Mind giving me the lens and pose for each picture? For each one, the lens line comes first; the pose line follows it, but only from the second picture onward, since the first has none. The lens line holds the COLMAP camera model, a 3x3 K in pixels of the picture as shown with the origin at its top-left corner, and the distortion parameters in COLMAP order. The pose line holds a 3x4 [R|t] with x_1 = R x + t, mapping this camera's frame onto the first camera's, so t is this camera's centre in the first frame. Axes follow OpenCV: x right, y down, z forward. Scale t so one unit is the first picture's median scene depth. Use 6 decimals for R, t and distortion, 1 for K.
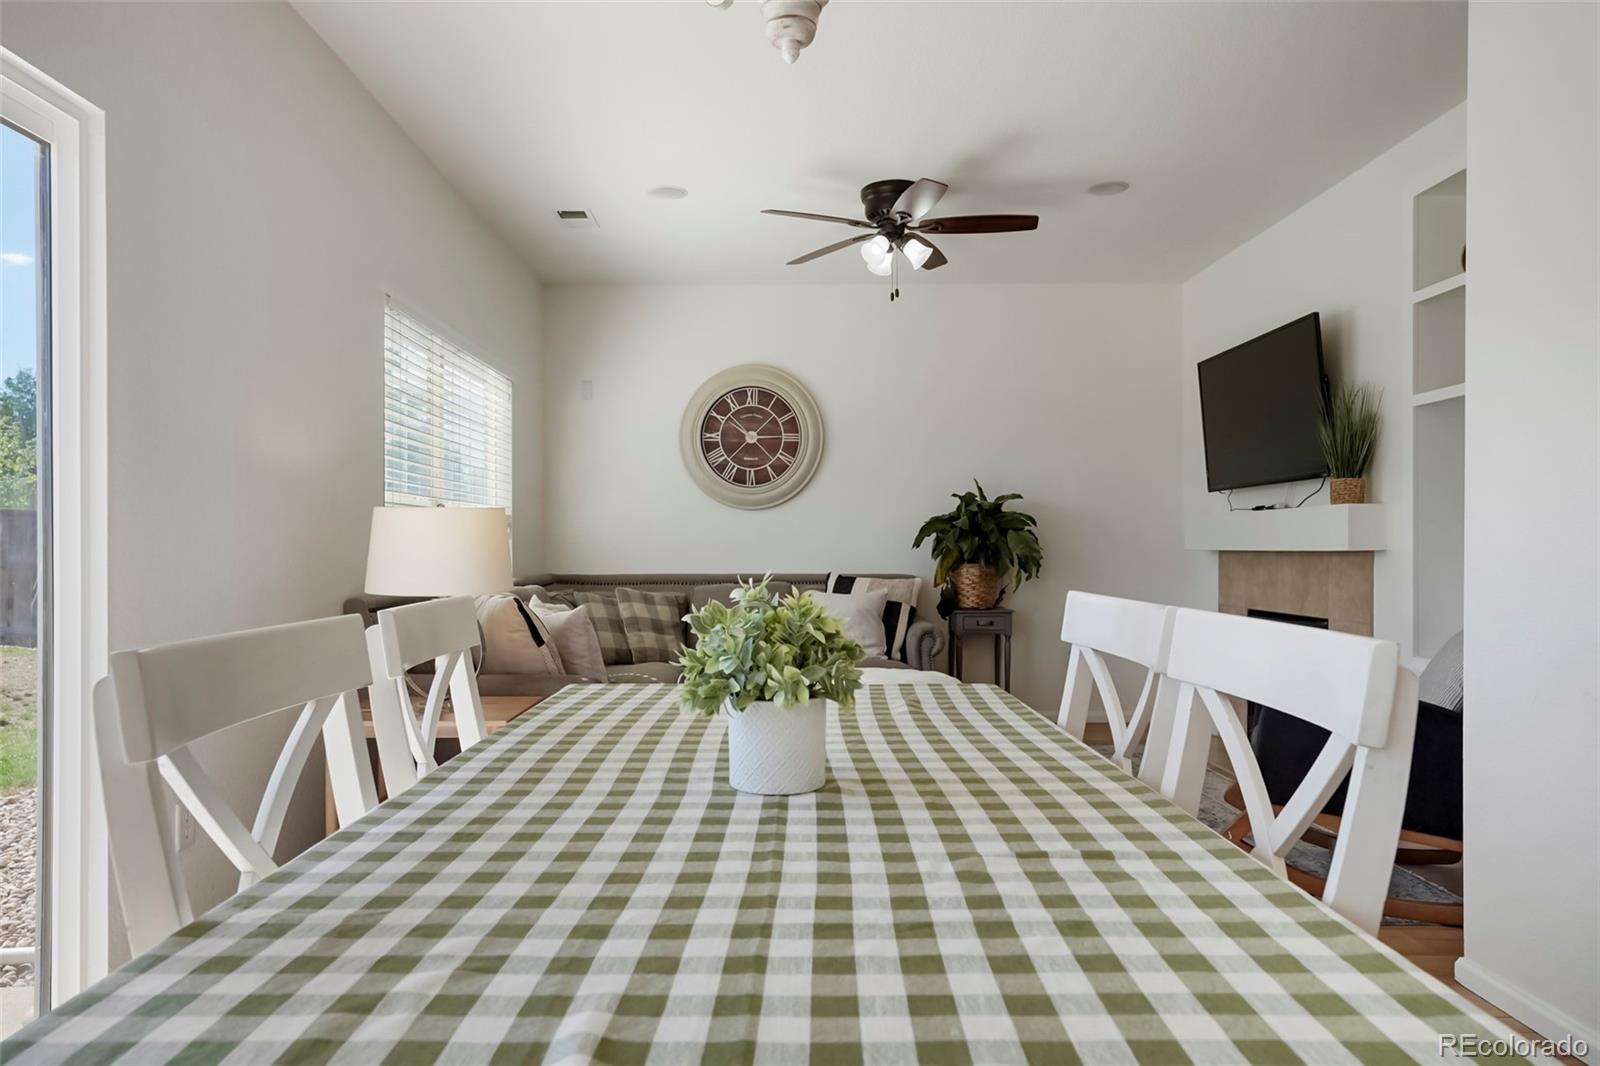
lens RADIAL K [[1019.6, 0, 753.2], [0, 1019.6, 560.4], [0, 0, 1]] dist [-0.005982, 0.002730]
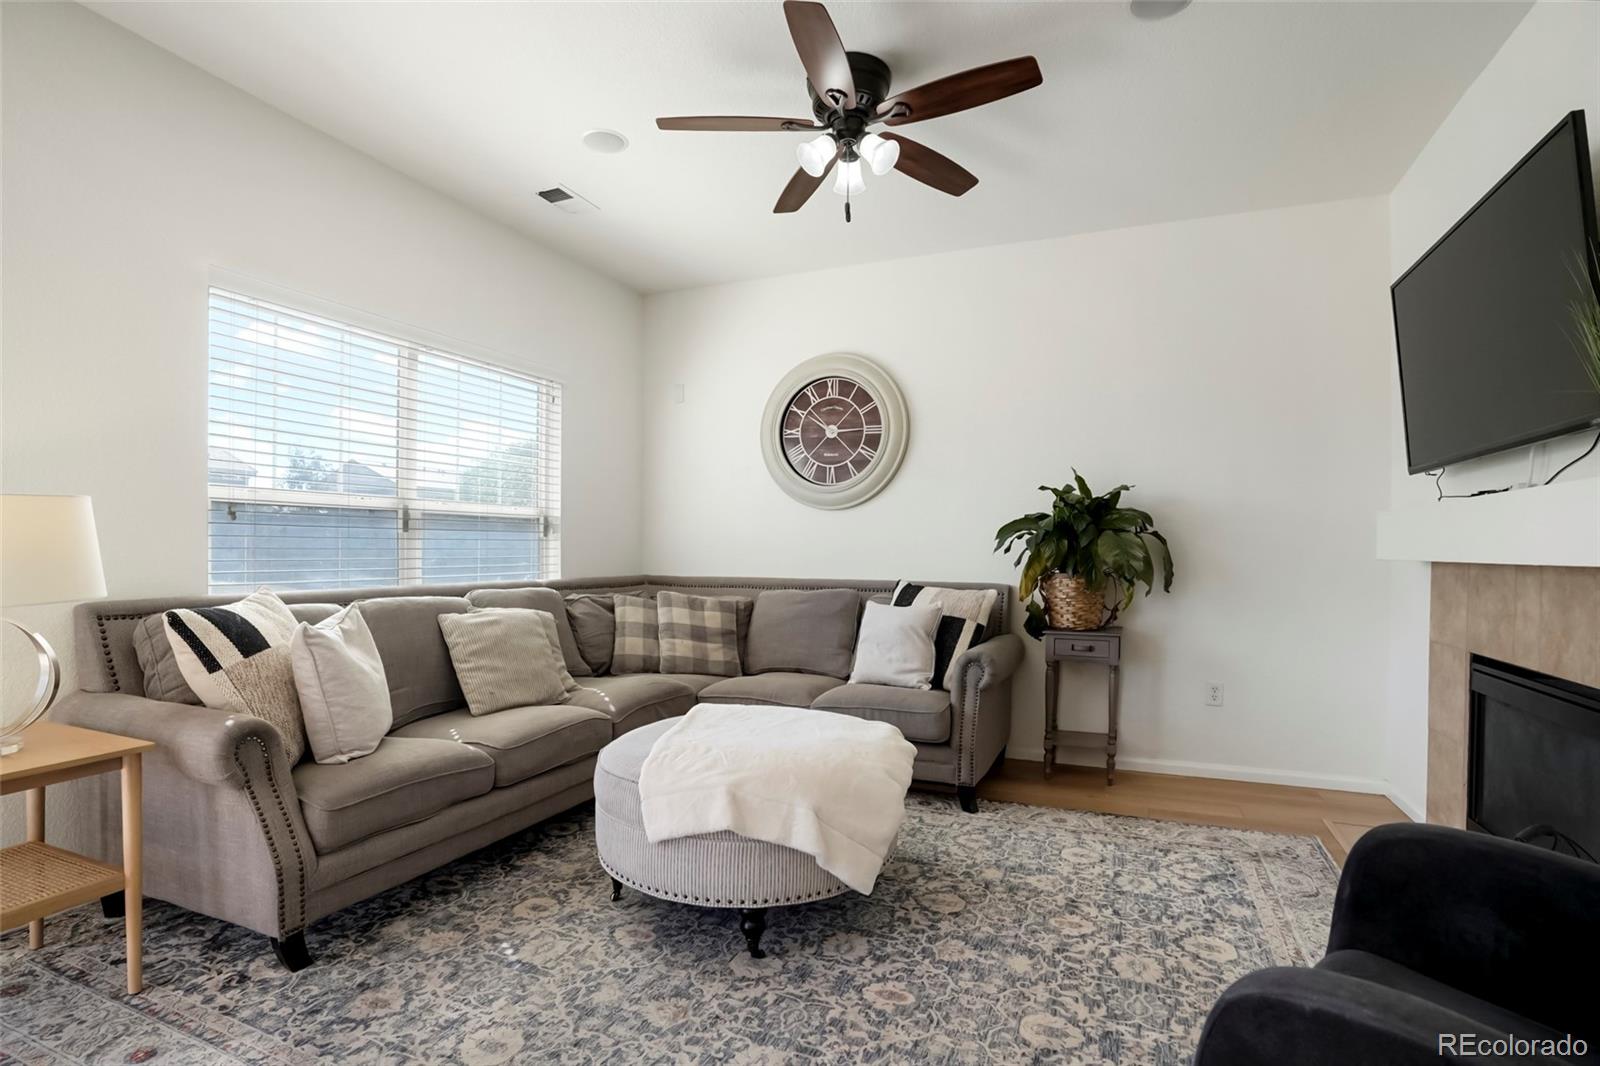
lens RADIAL K [[755.0, 0, 803.6], [0, 755.0, 554.0], [0, 0, 1]] dist [-0.039937, 0.005656]
pose [[0.924369, 0.010754, -0.381348, 0.248868], [-0.013441, 0.999900, -0.004385, -0.006466], [0.381263, 0.009179, 0.924421, 0.376948]]
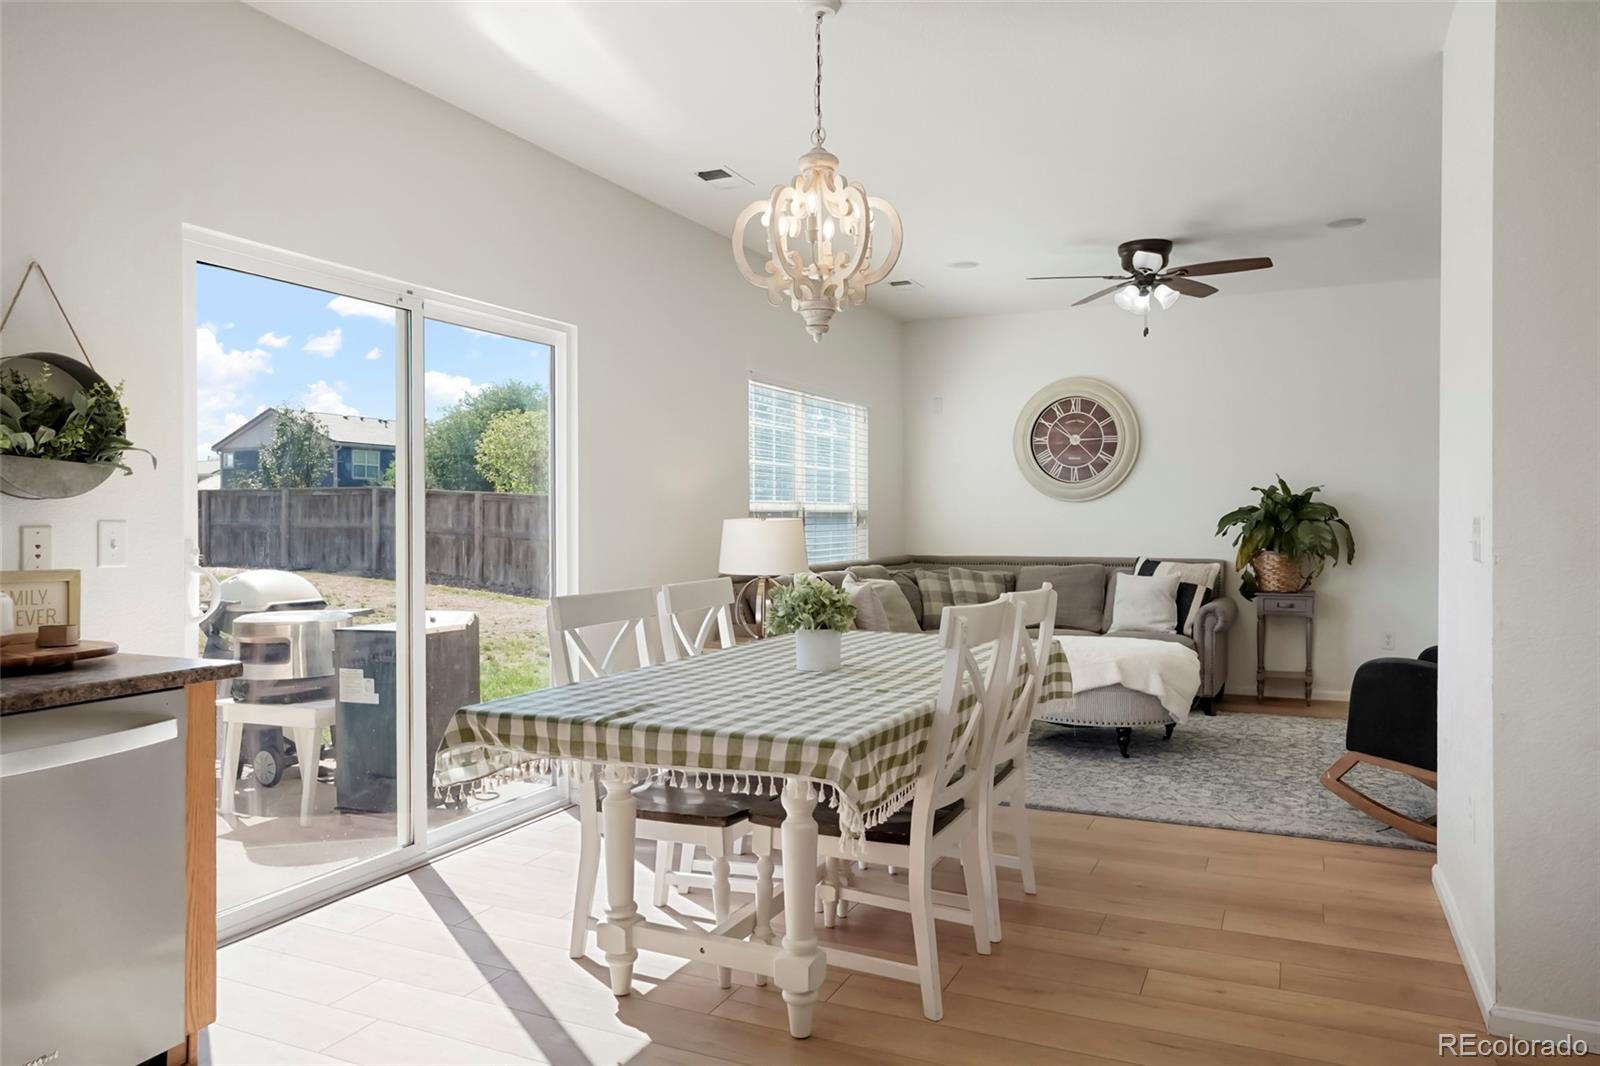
lens RADIAL K [[1078.8, 0, 798.3], [0, 1078.8, 527.6], [0, 0, 1]] dist [0.026295, 0.002482]
pose [[0.913953, 0.002655, -0.405811, 0.221759], [-0.003308, 0.999994, -0.000908, -0.019013], [0.405807, 0.002172, 0.913956, -0.271538]]
